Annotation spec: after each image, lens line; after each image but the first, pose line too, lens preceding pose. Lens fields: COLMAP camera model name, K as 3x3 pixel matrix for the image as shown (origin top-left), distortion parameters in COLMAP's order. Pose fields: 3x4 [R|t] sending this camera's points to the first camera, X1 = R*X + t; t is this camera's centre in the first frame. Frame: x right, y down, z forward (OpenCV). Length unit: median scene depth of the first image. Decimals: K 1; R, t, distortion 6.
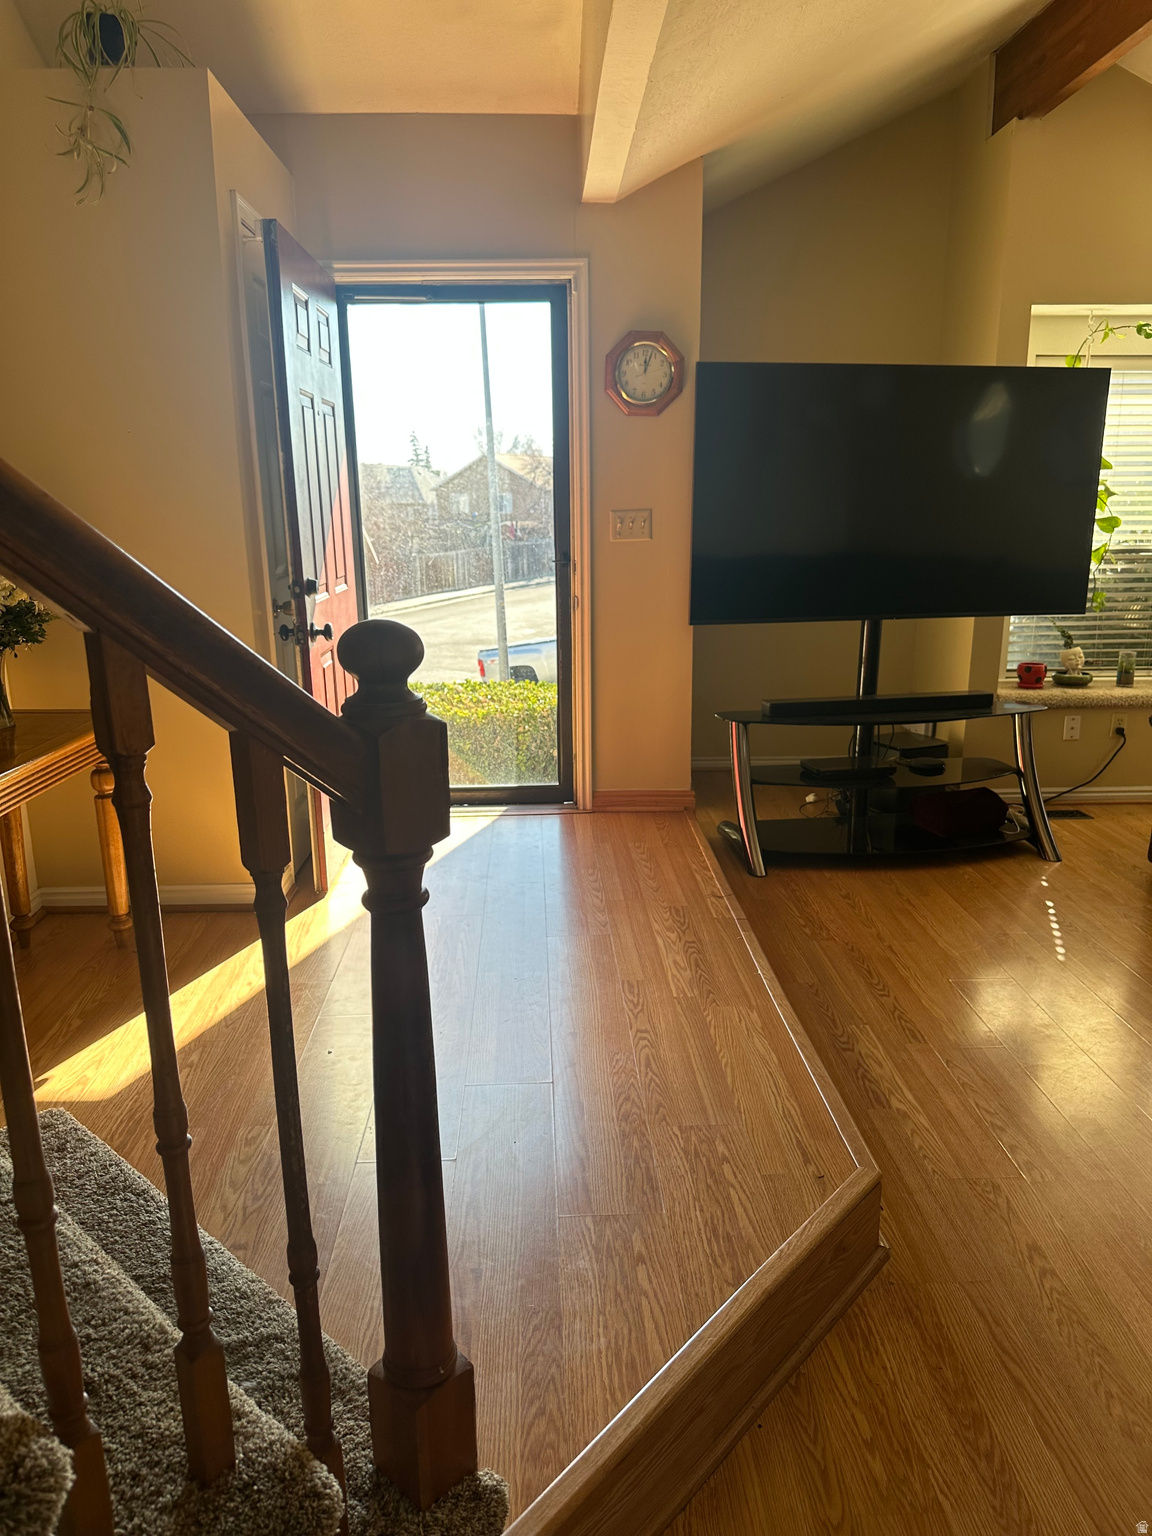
lens RADIAL K [[1092.5, 0, 566.7], [0, 1092.5, 771.0], [0, 0, 1]] dist [0.014706, -0.023887]
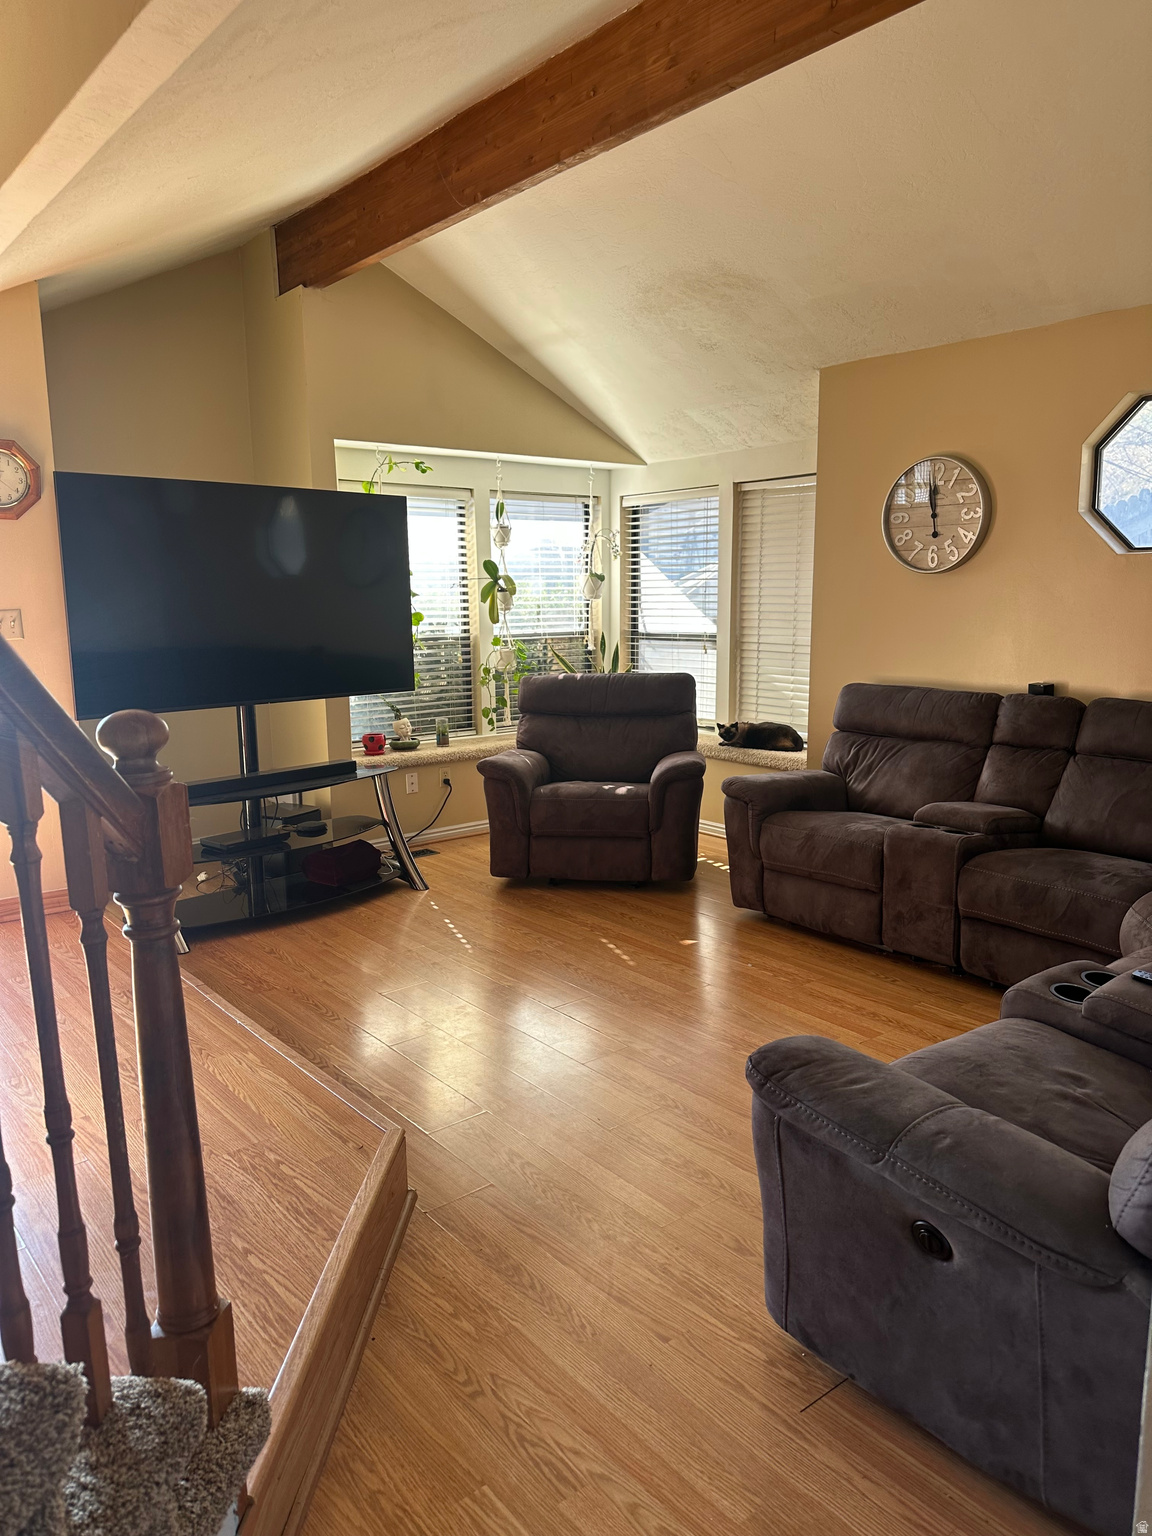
lens RADIAL K [[1071.8, 0, 568.1], [0, 1071.8, 781.5], [0, 0, 1]] dist [0.154502, -0.327529]
pose [[0.798681, -0.109171, 0.591769, -0.121664], [0.150833, 0.988331, -0.021242, 0.011554], [-0.582544, 0.106223, 0.805828, -0.077693]]
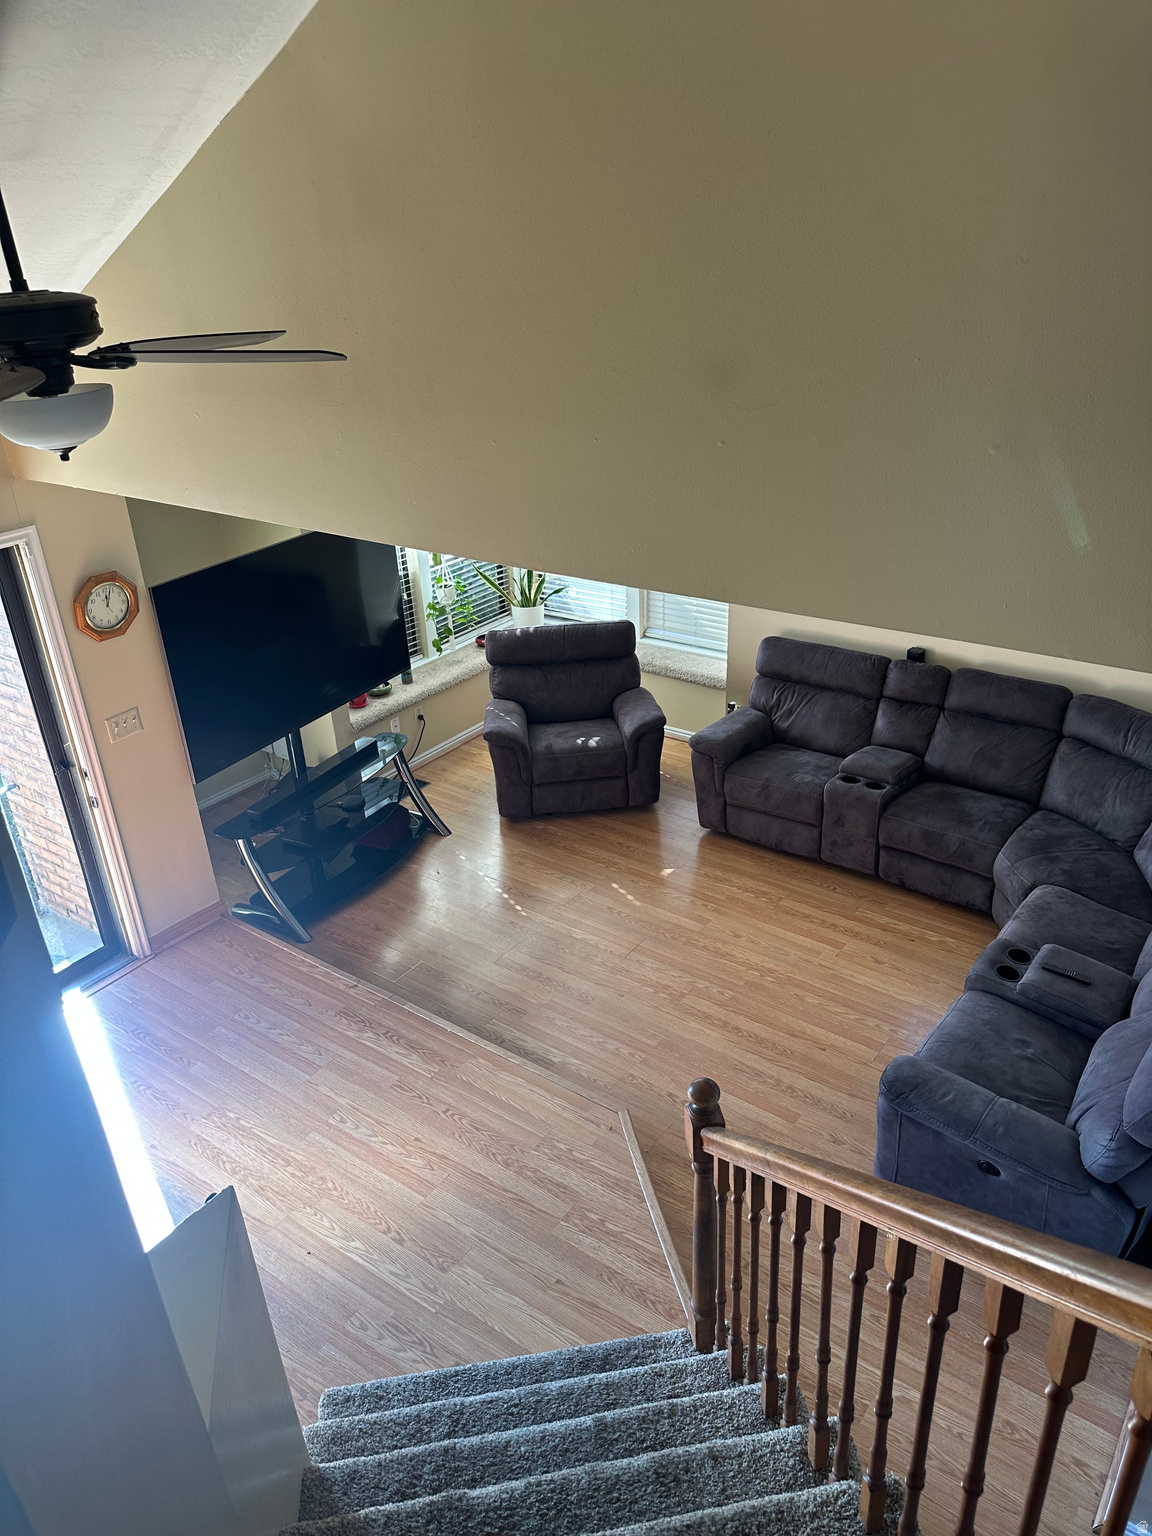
lens RADIAL K [[1077.4, 0, 579.7], [0, 1077.4, 779.6], [0, 0, 1]] dist [0.162804, -0.321993]
pose [[0.616361, -0.372316, 0.693888, -0.443733], [0.226126, 0.927739, 0.296931, -0.386330], [-0.754298, -0.026110, 0.656012, -0.117408]]
